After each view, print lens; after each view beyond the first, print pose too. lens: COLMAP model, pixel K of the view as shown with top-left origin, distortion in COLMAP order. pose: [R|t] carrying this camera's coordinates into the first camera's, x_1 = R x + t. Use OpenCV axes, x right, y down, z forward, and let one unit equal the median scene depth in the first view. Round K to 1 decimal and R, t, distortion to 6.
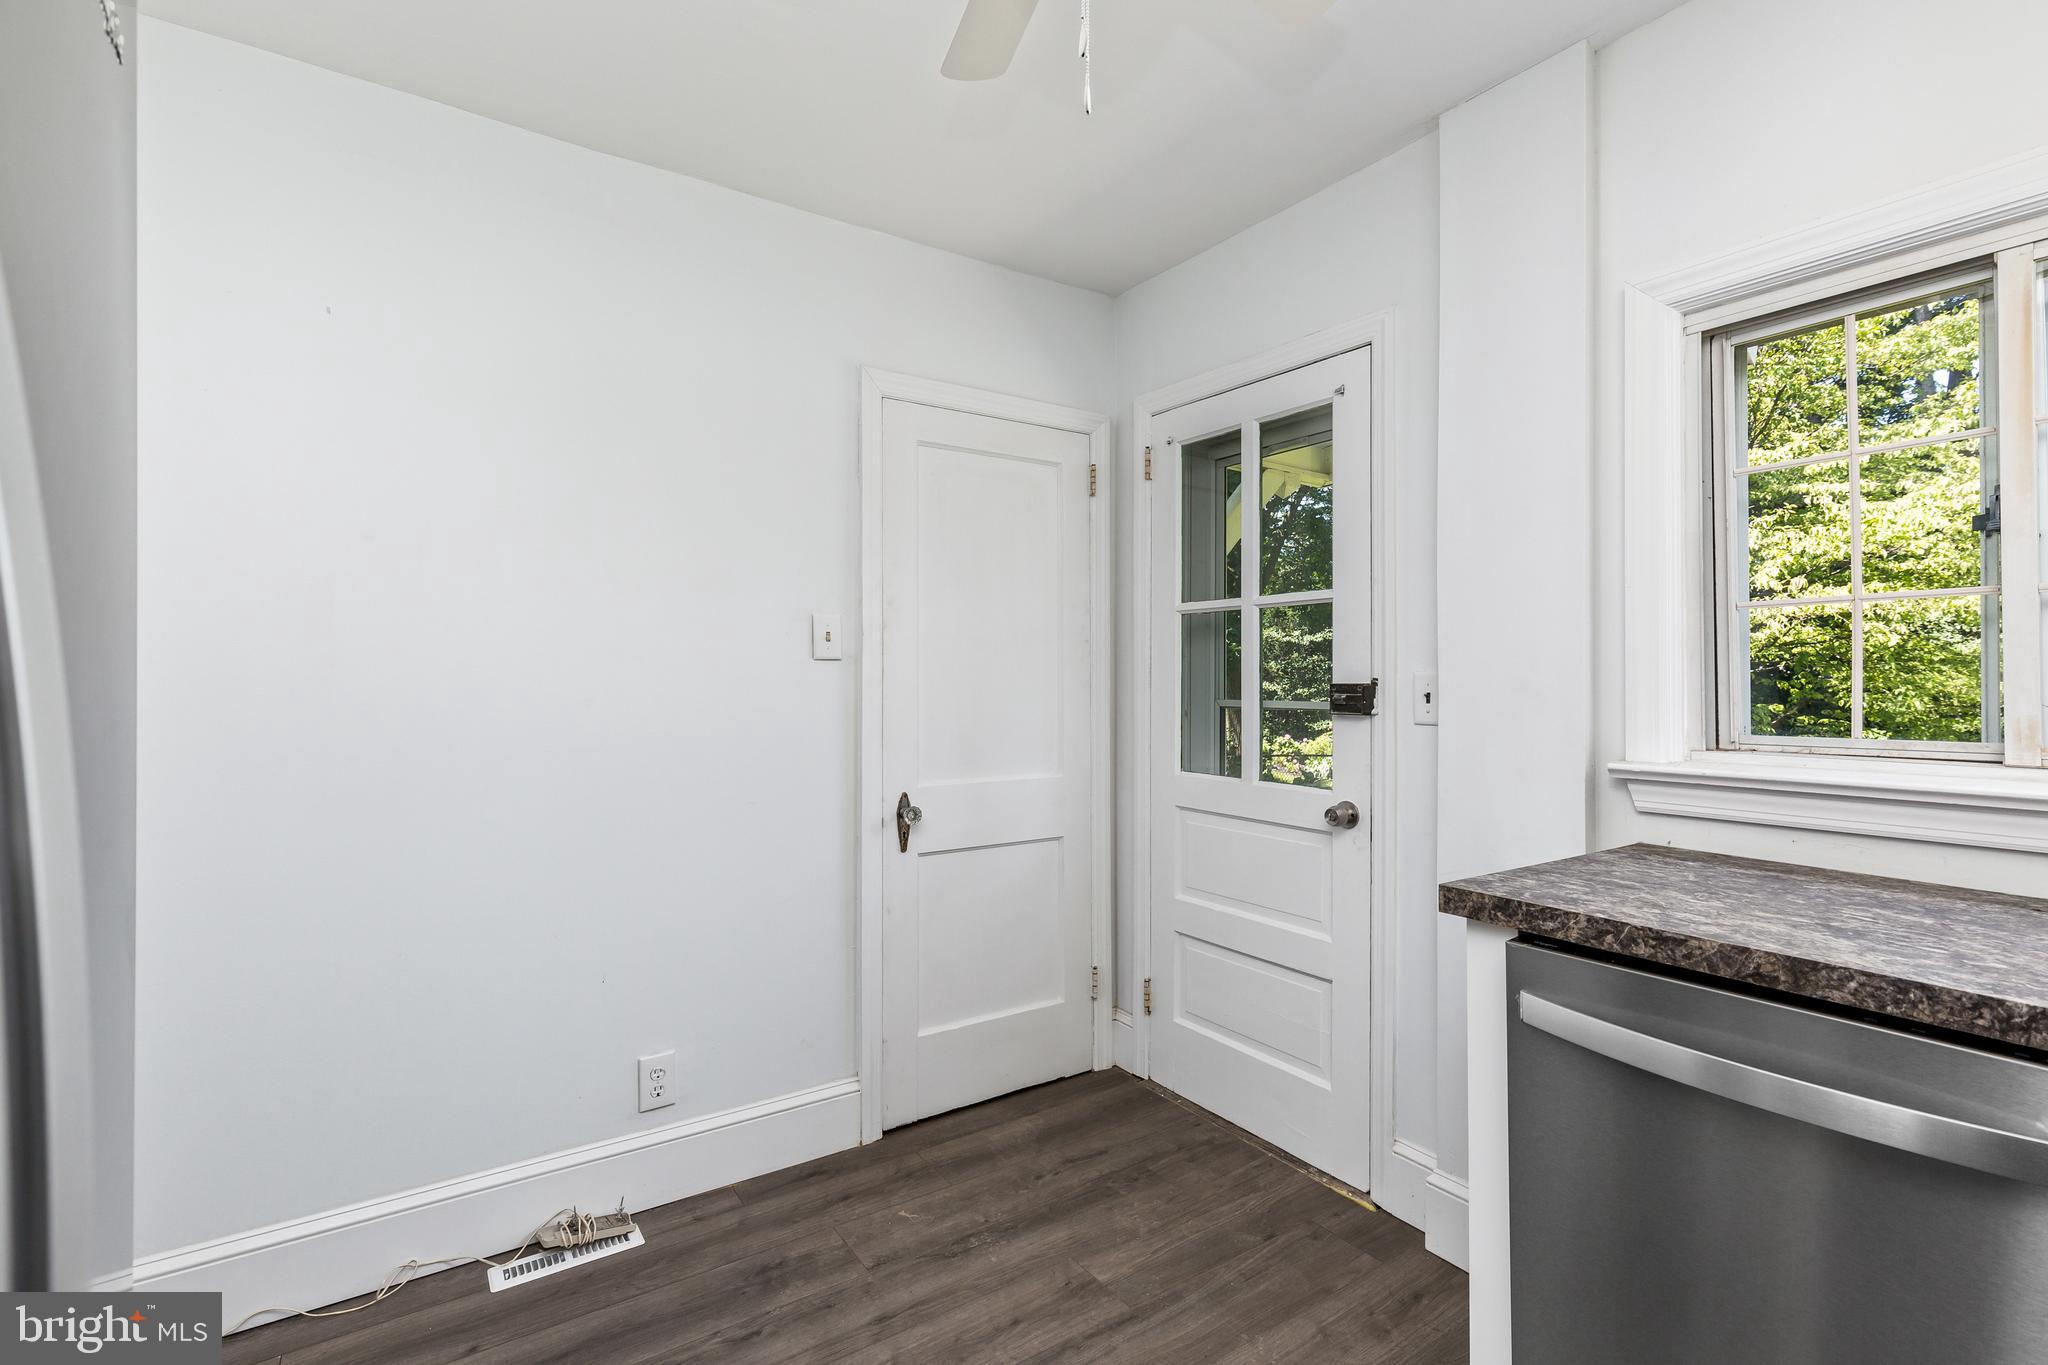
lens RADIAL K [[922.3, 0, 1093.0], [0, 922.3, 680.9], [0, 0, 1]] dist [-0.004694, -0.000508]
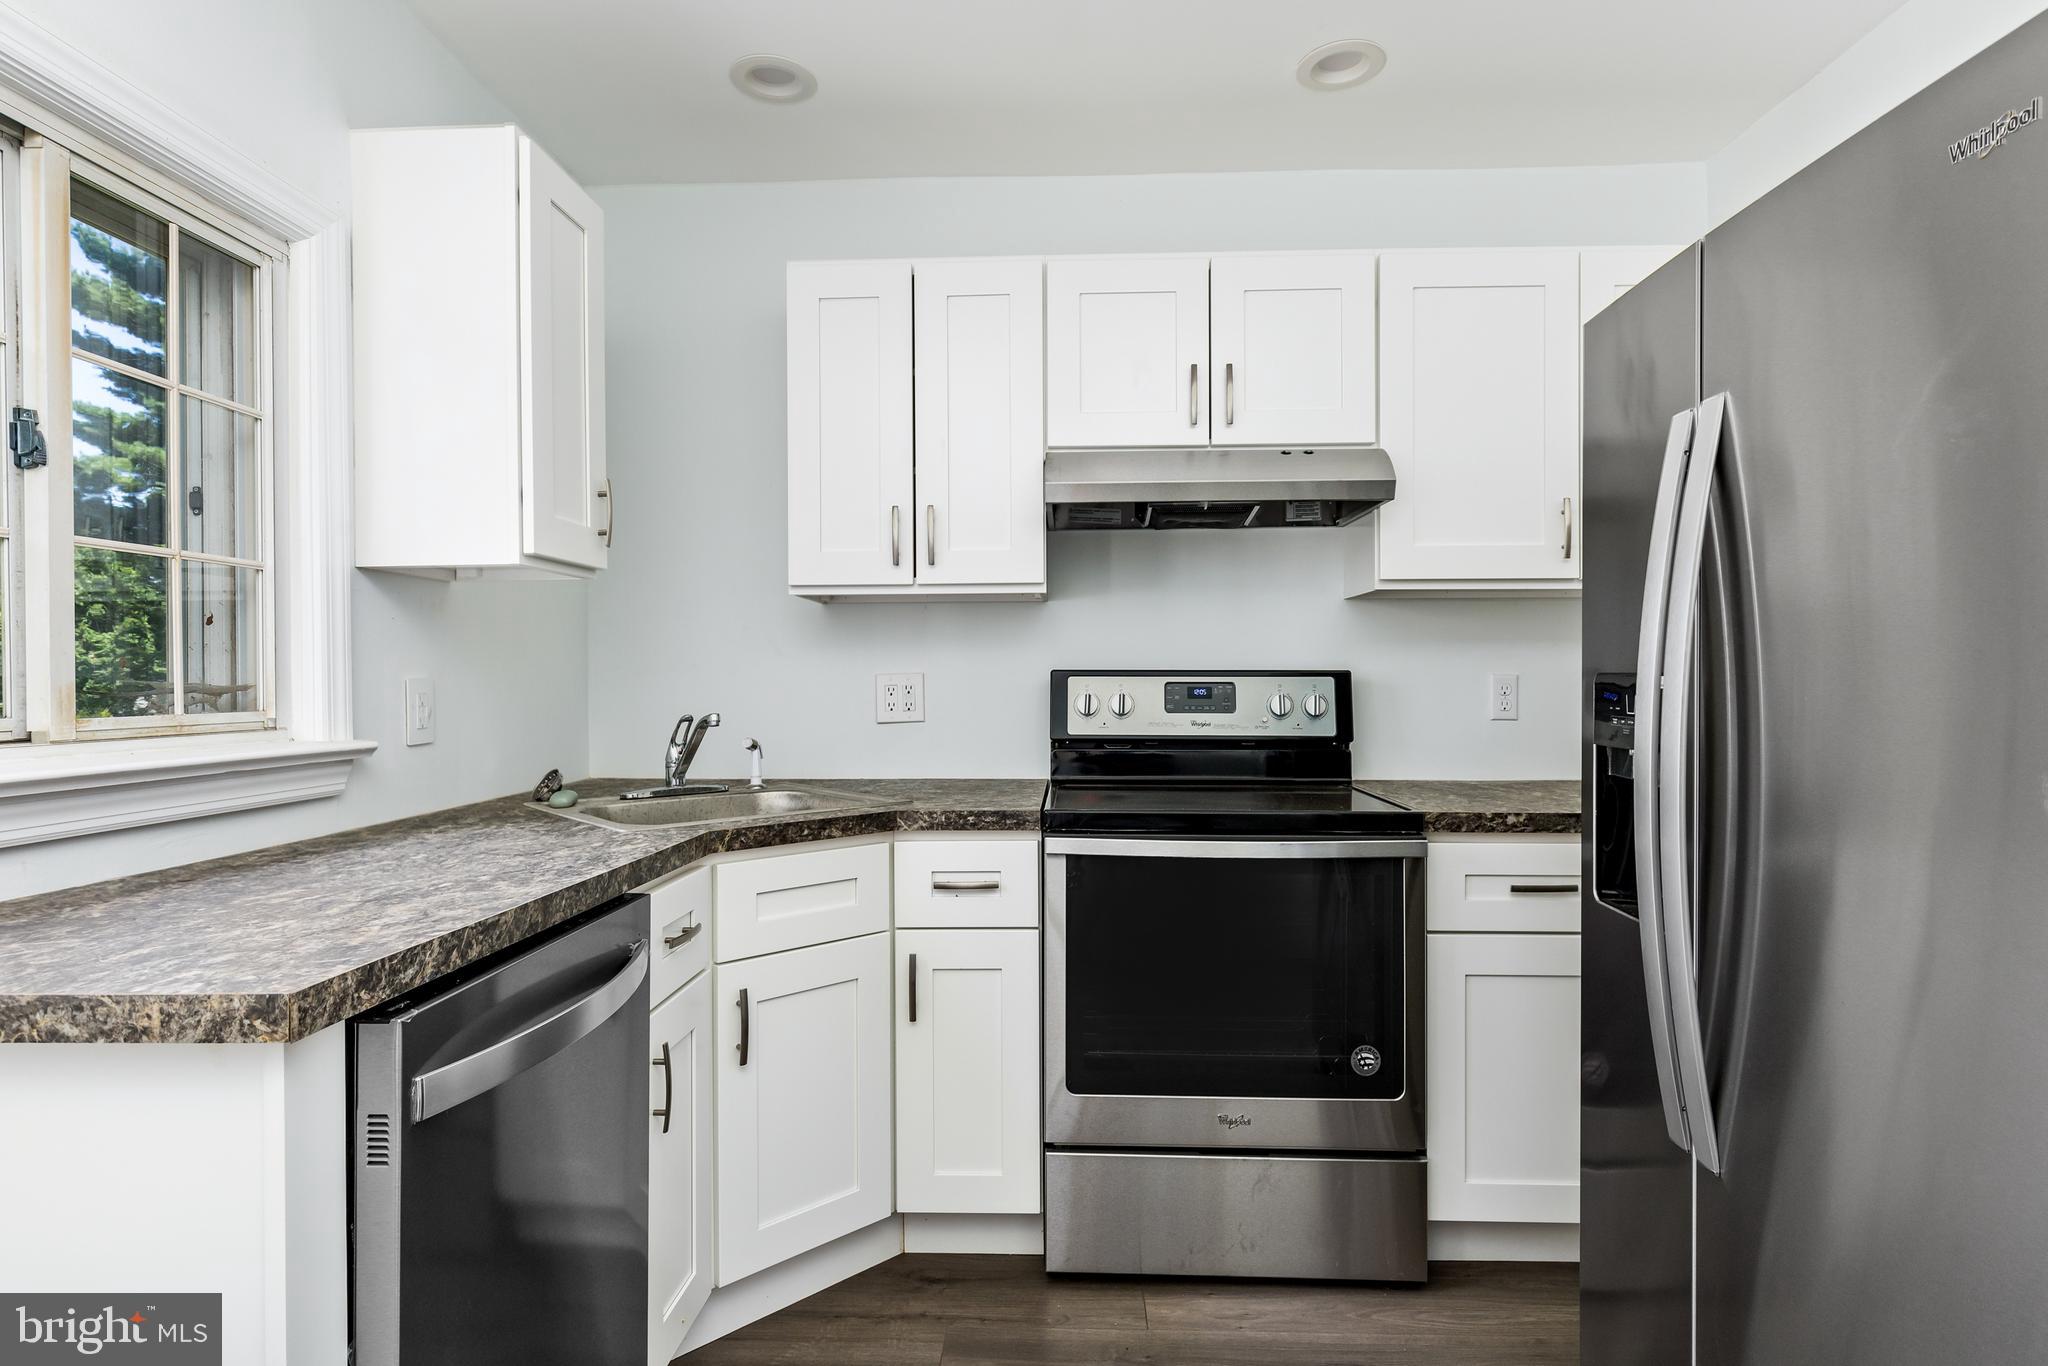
lens RADIAL K [[1117.3, 0, 1028.8], [0, 1117.3, 691.6], [0, 0, 1]] dist [0.004999, -0.001805]
pose [[-0.776837, -0.002513, 0.629697, -0.331218], [0.002464, 0.999972, 0.007030, 0.034372], [-0.629697, 0.007013, -0.776809, 1.087689]]
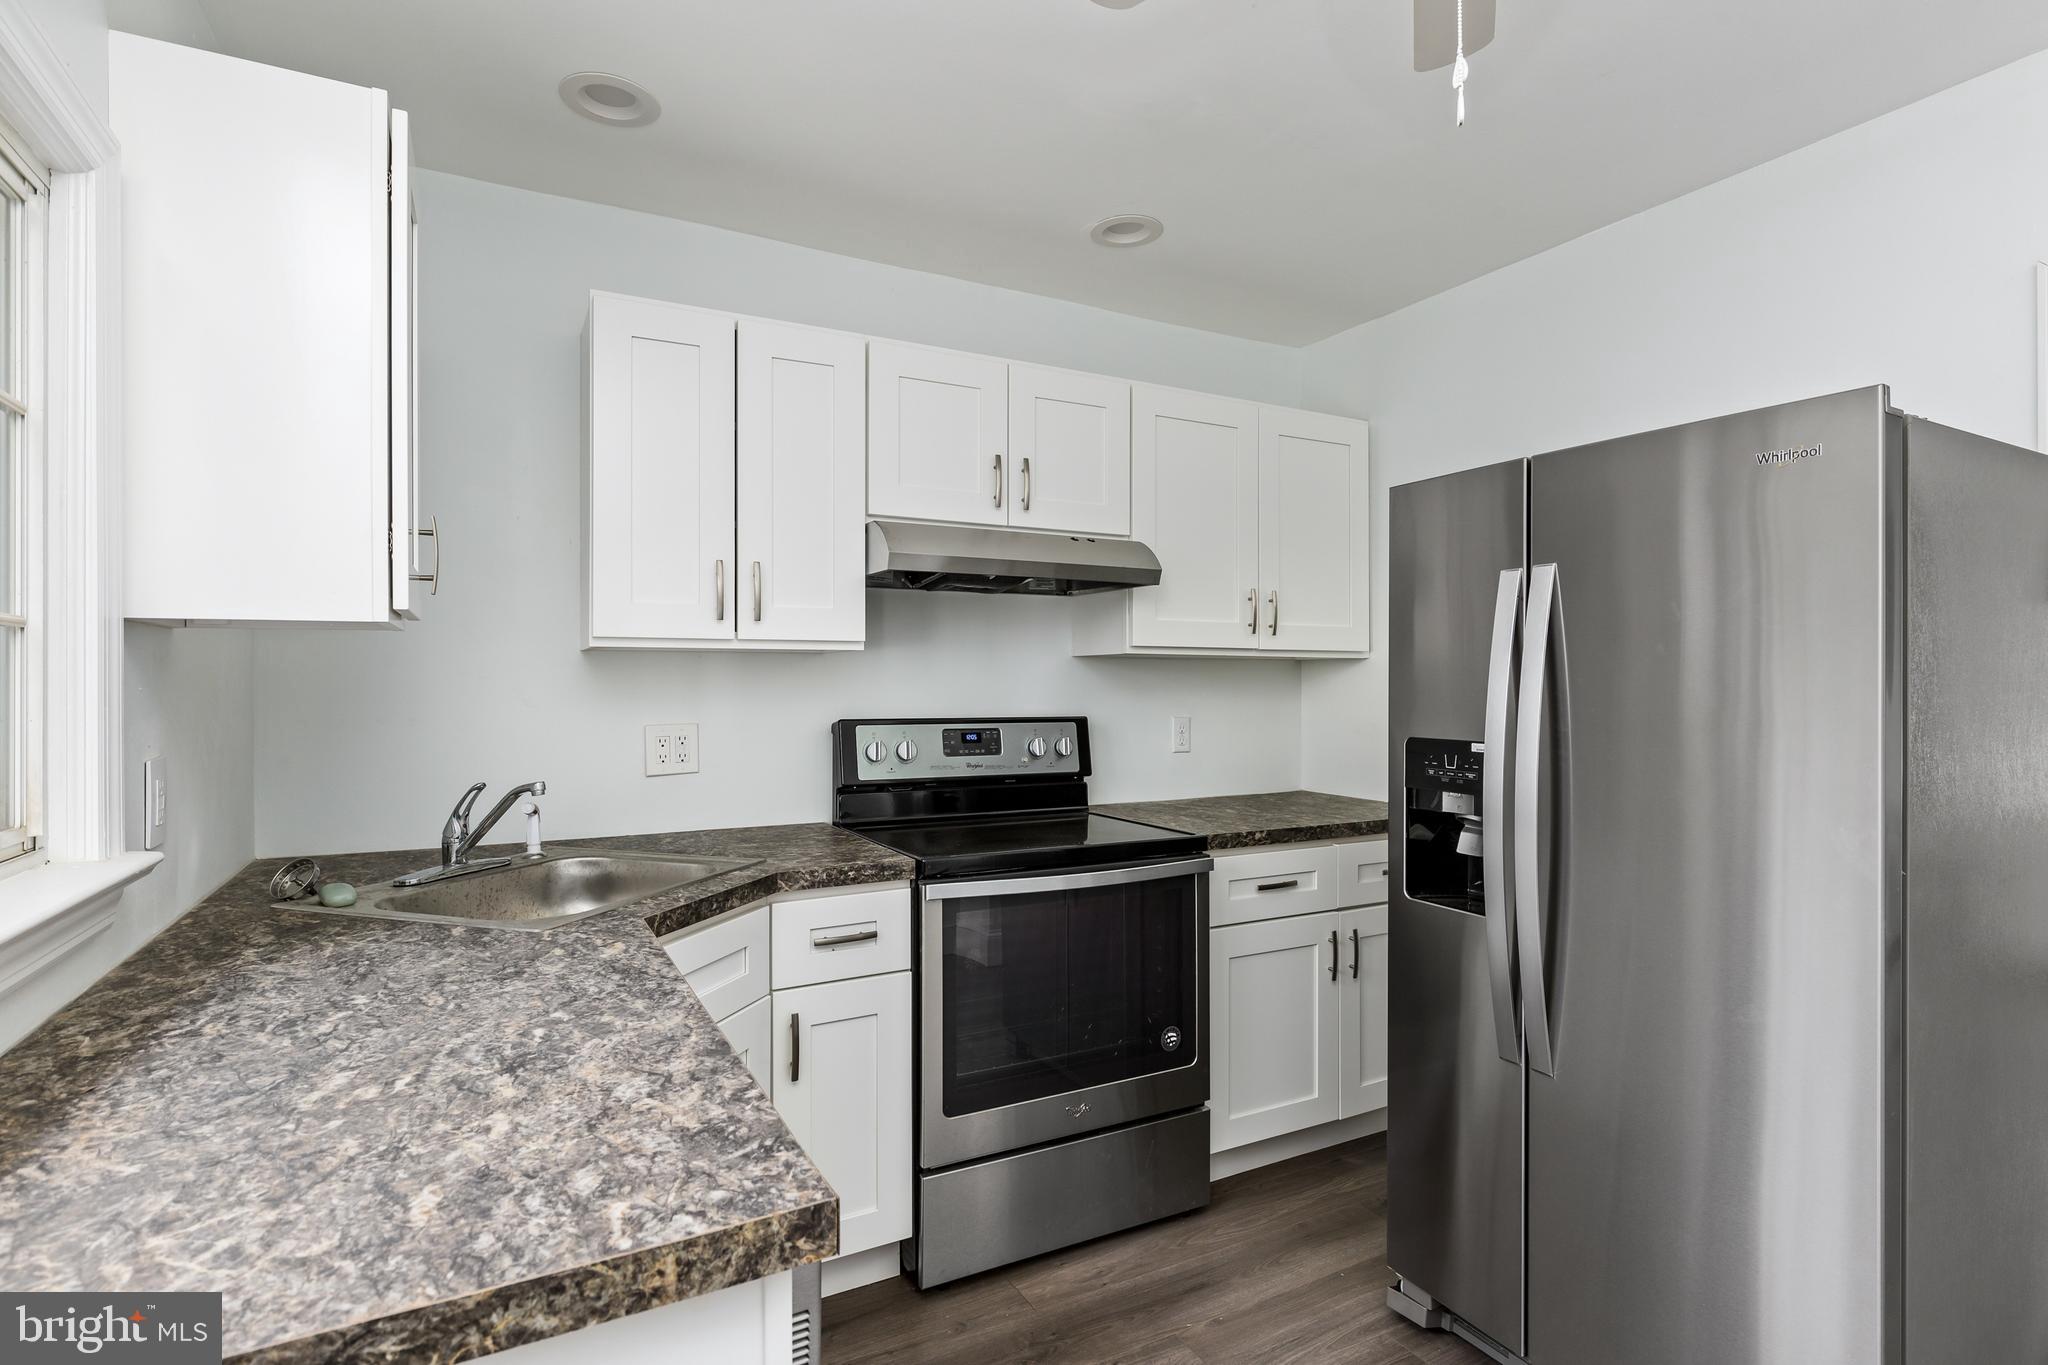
lens RADIAL K [[1015.6, 0, 1042.9], [0, 1015.6, 685.5], [0, 0, 1]] dist [-0.003968, -0.000405]
pose [[-0.990745, 0.006500, 0.135578, 0.187593], [0.006113, 0.999976, -0.003269, -0.036743], [-0.135596, -0.002410, -0.990761, 1.325749]]
